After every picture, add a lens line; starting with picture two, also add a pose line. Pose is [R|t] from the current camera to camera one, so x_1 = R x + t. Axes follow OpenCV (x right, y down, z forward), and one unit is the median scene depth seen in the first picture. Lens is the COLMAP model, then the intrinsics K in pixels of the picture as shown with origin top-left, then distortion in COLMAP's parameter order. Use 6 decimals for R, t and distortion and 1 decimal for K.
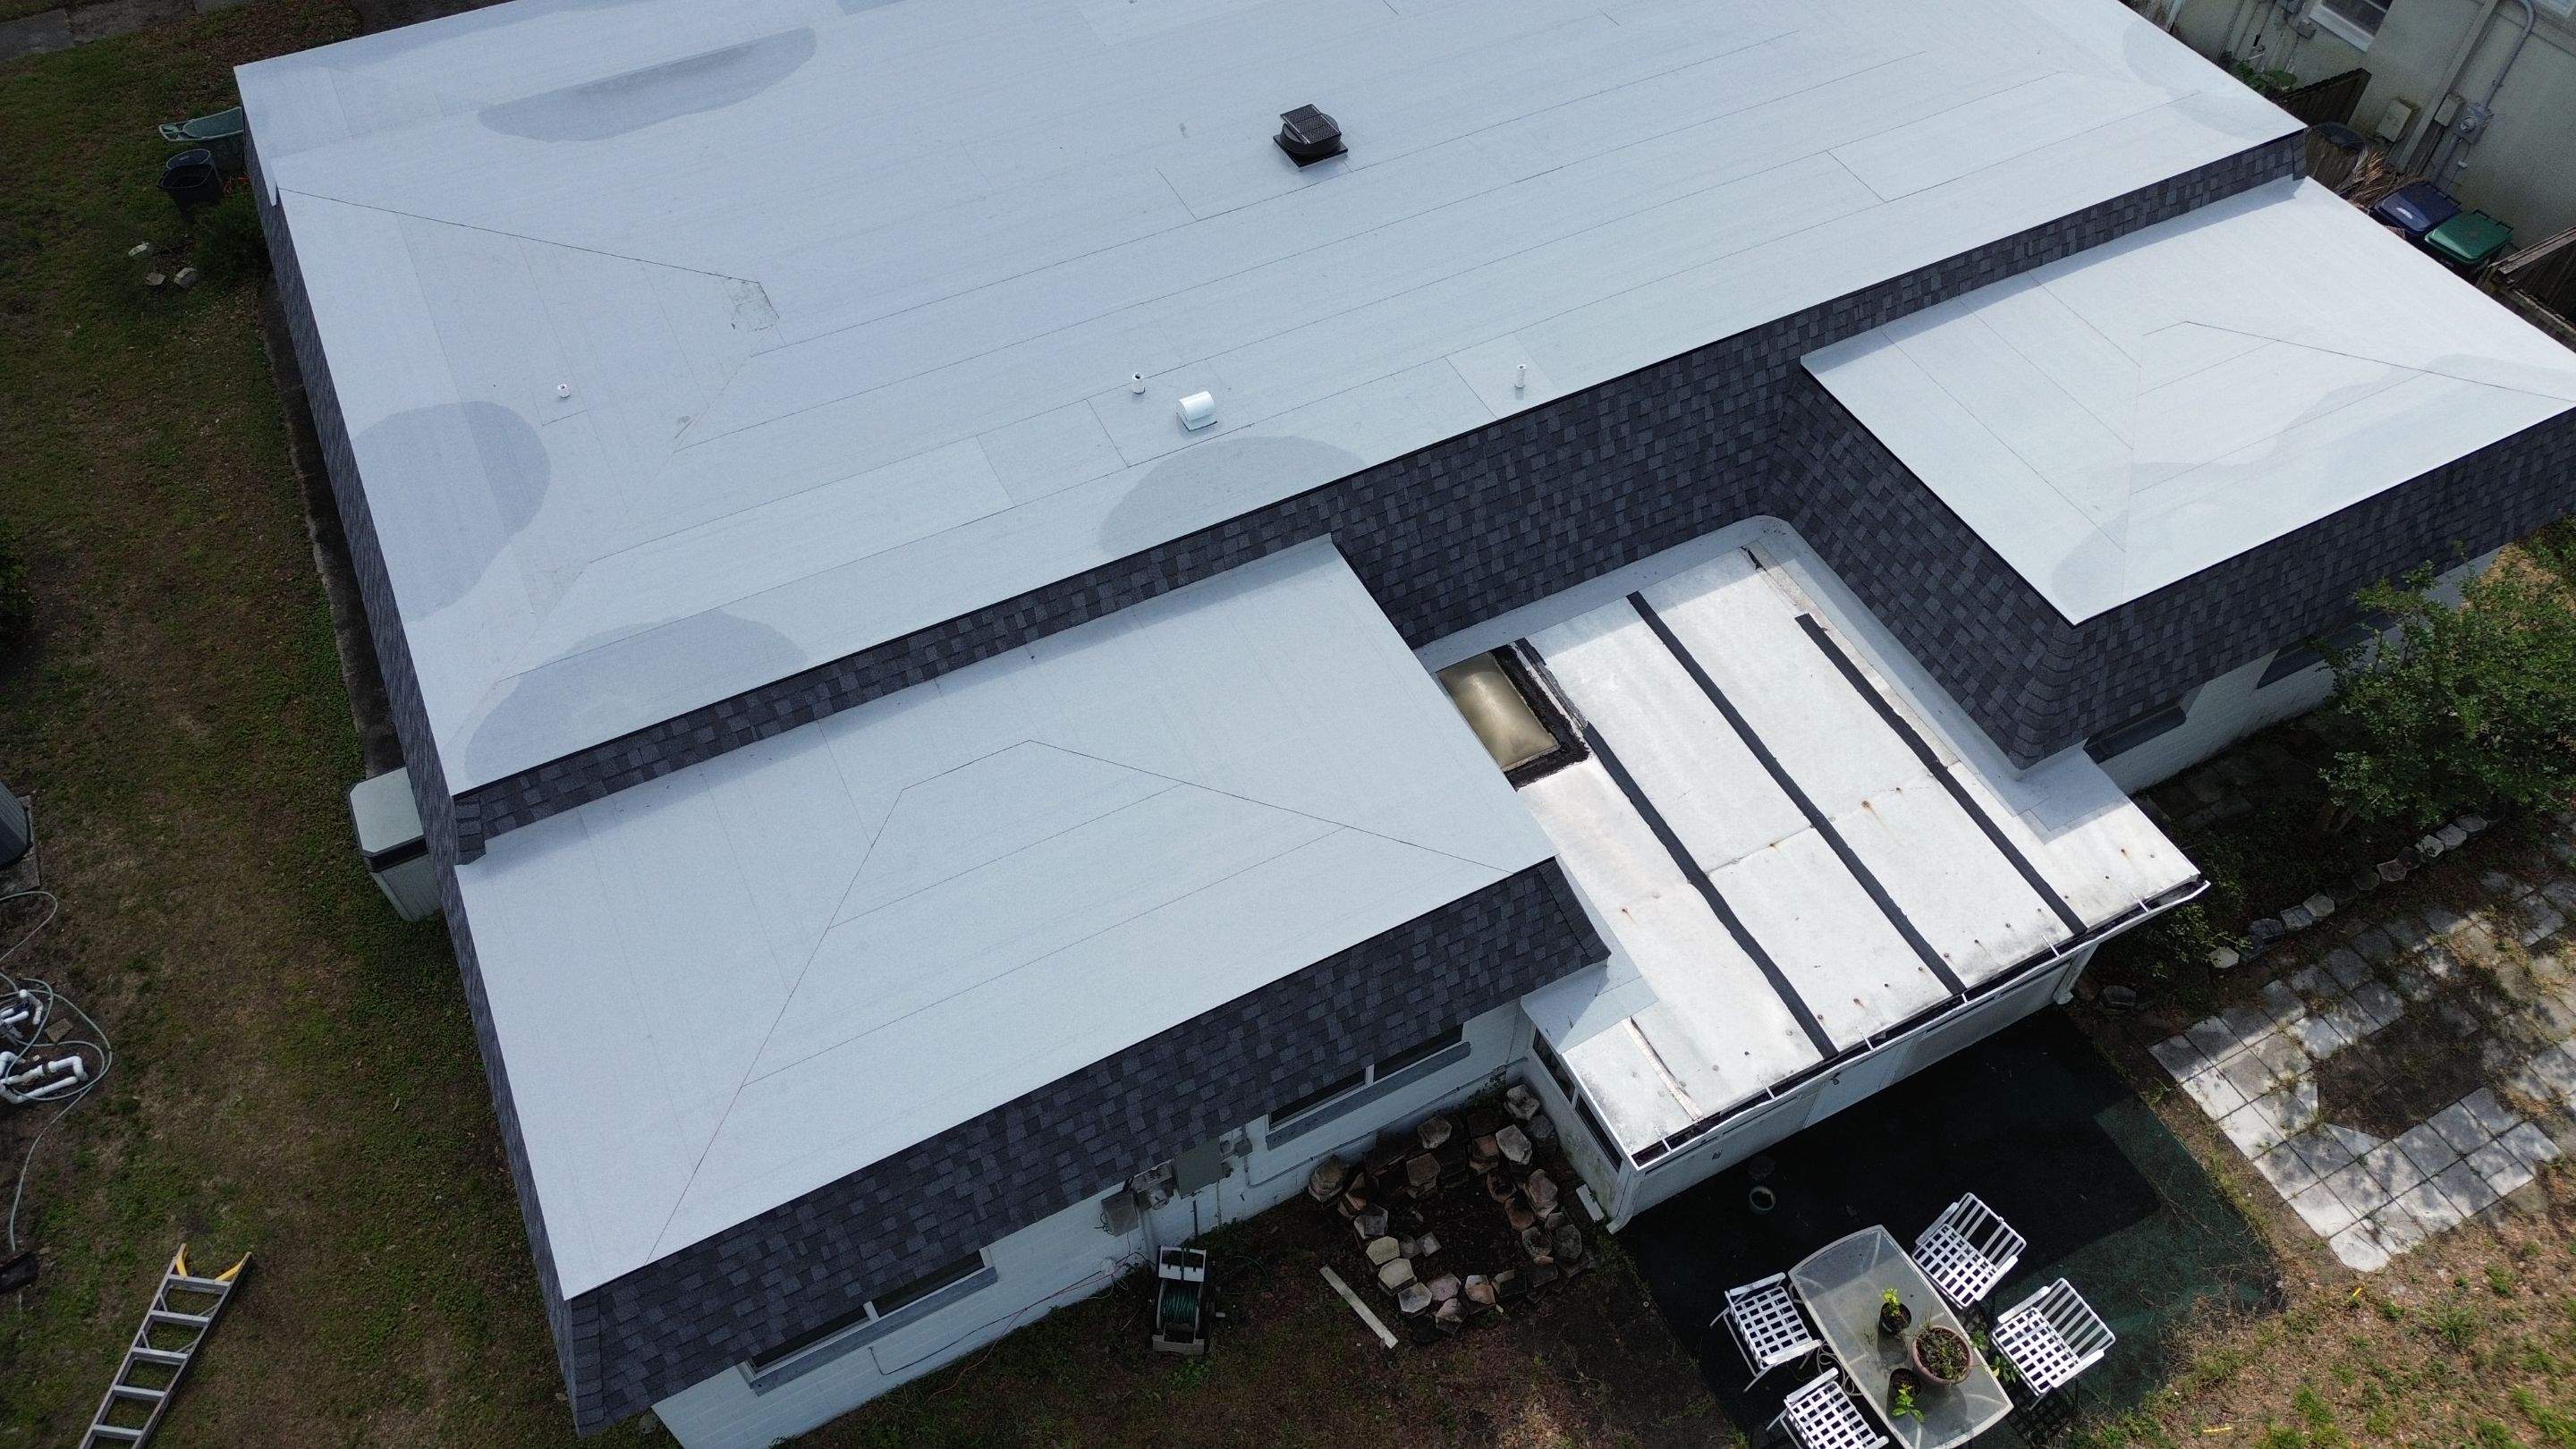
lens RADIAL K [[1847.7, 0, 1285.3], [0, 1847.7, 691.8], [0, 0, 1]] dist [0.064434, -0.061797]
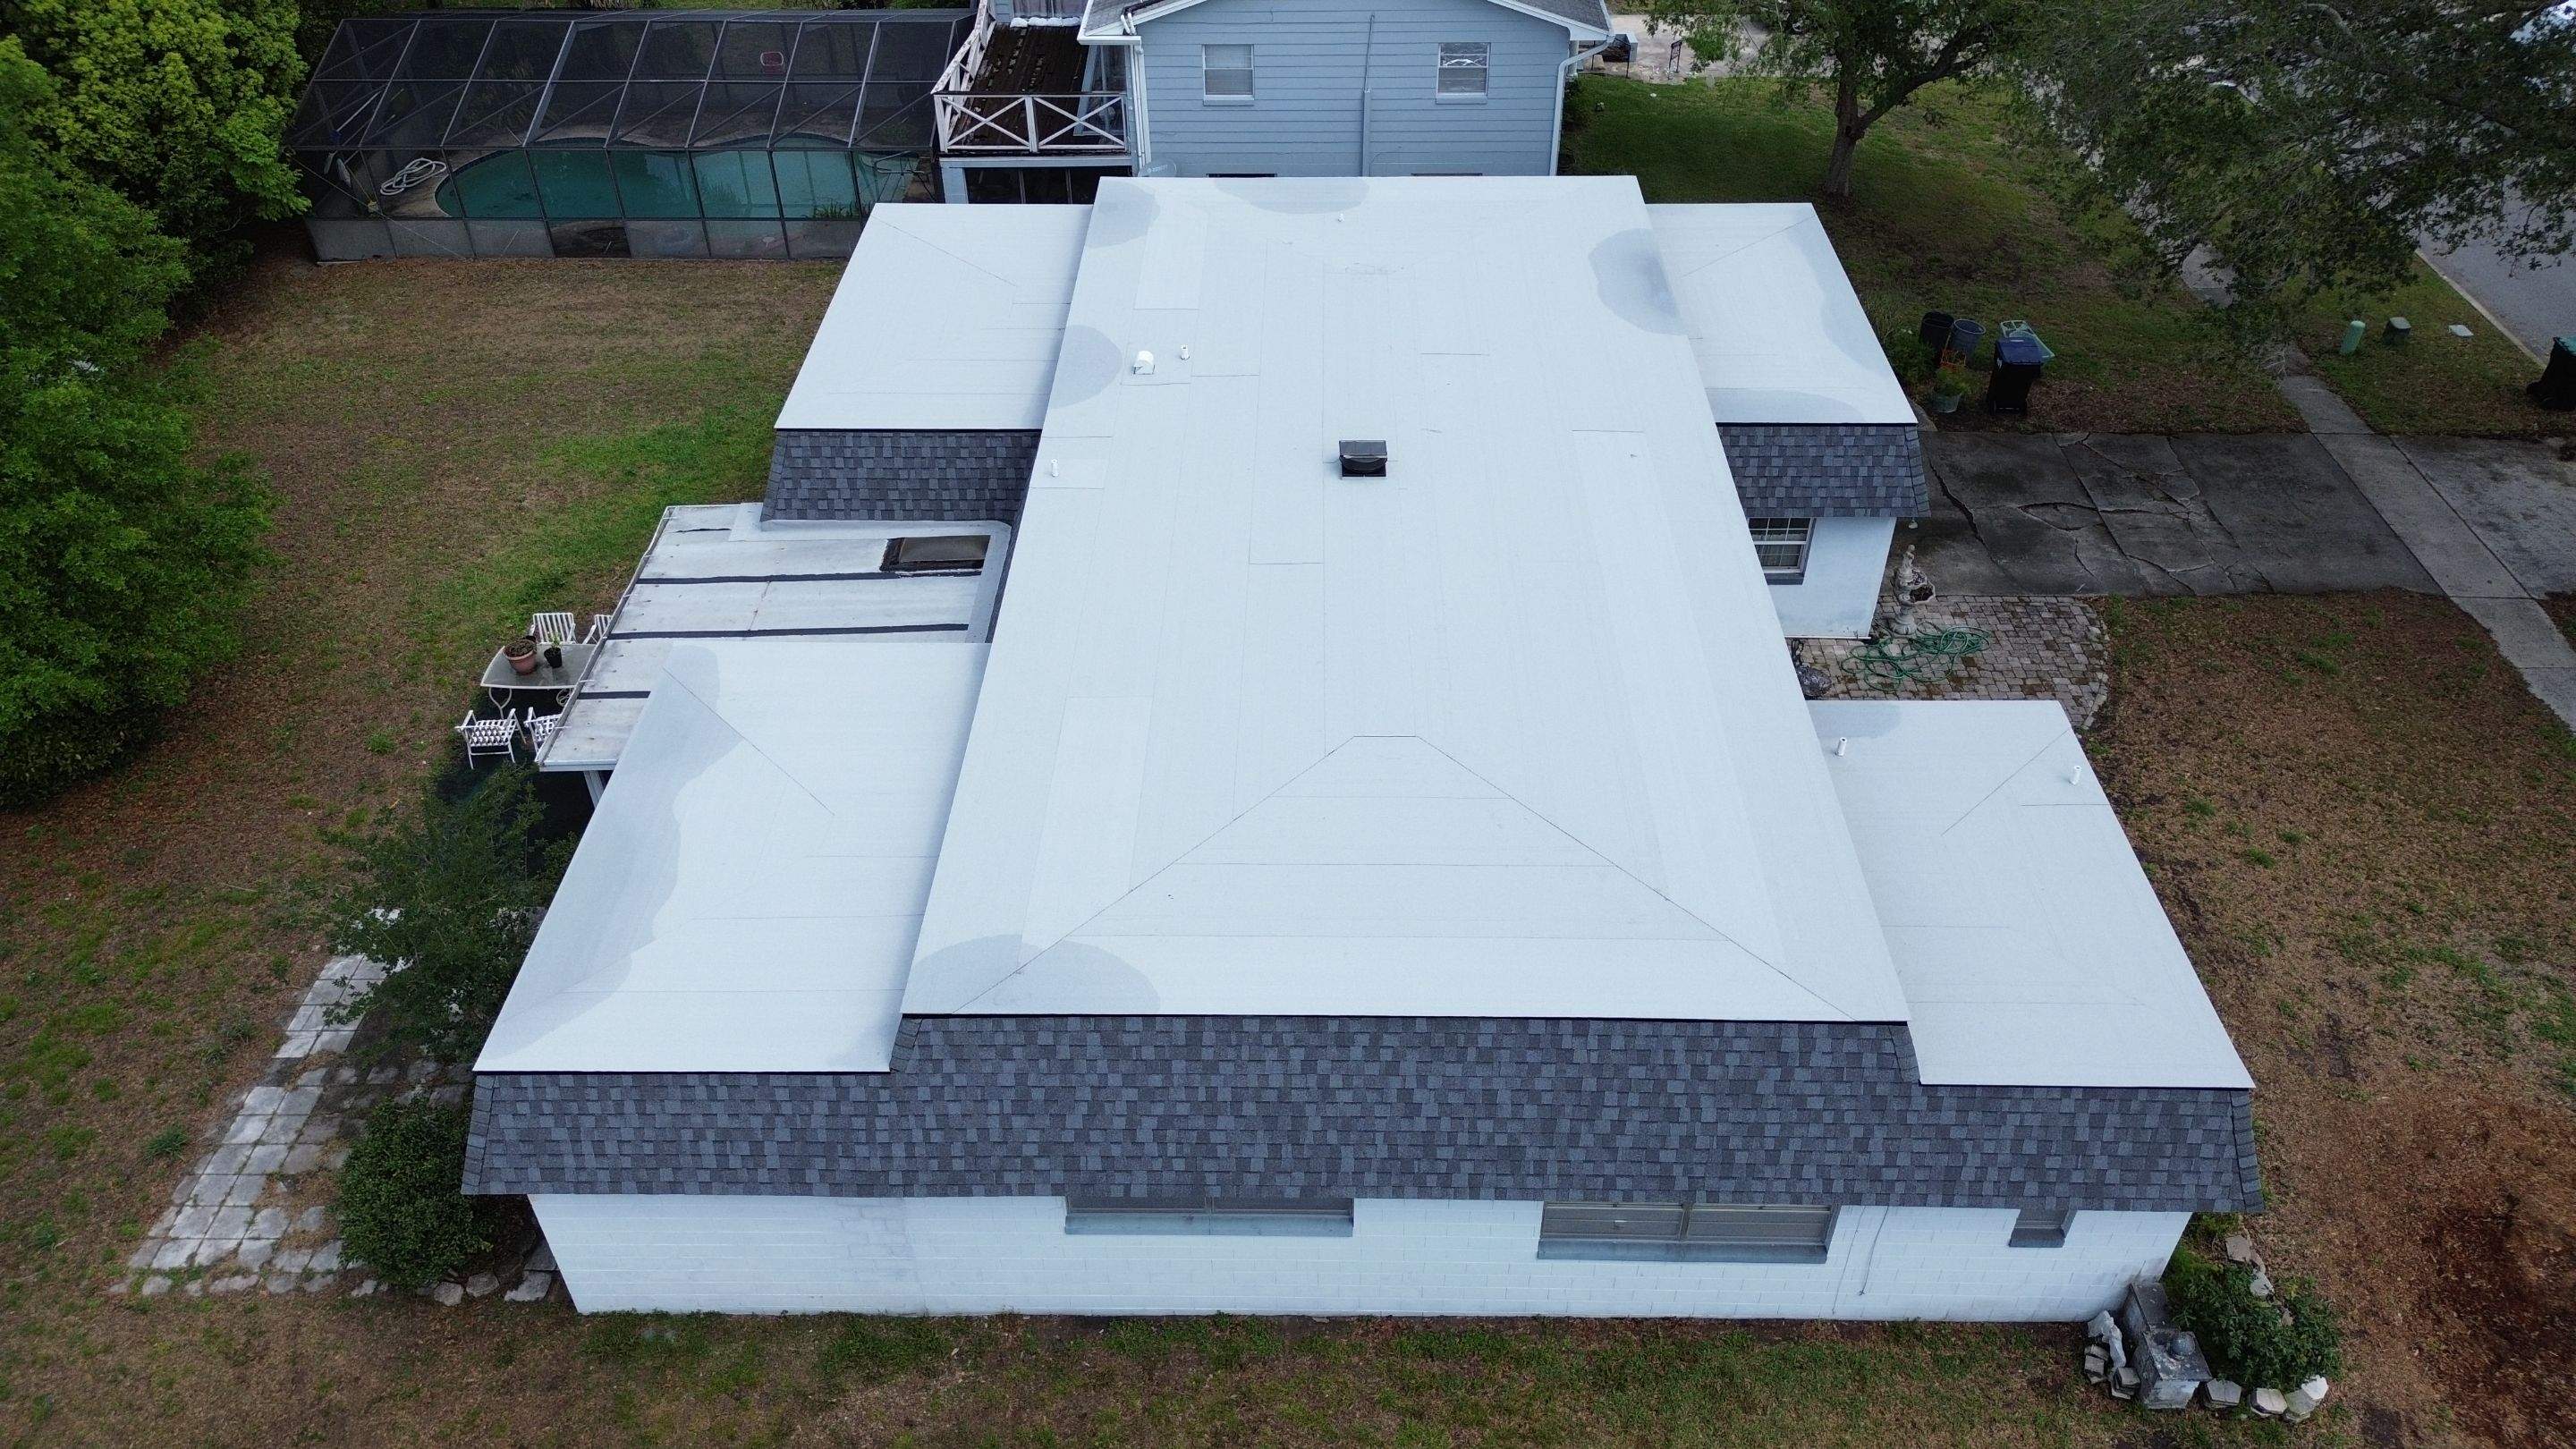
lens RADIAL K [[1829.9, 0, 1289.3], [0, 1829.9, 711.7], [0, 0, 1]] dist [0.069149, -0.064074]
pose [[-0.466308, 0.562027, -0.683142, 1.082779], [-0.677313, 0.269916, 0.684392, -1.175563], [0.569038, 0.781838, 0.254804, 0.865687]]
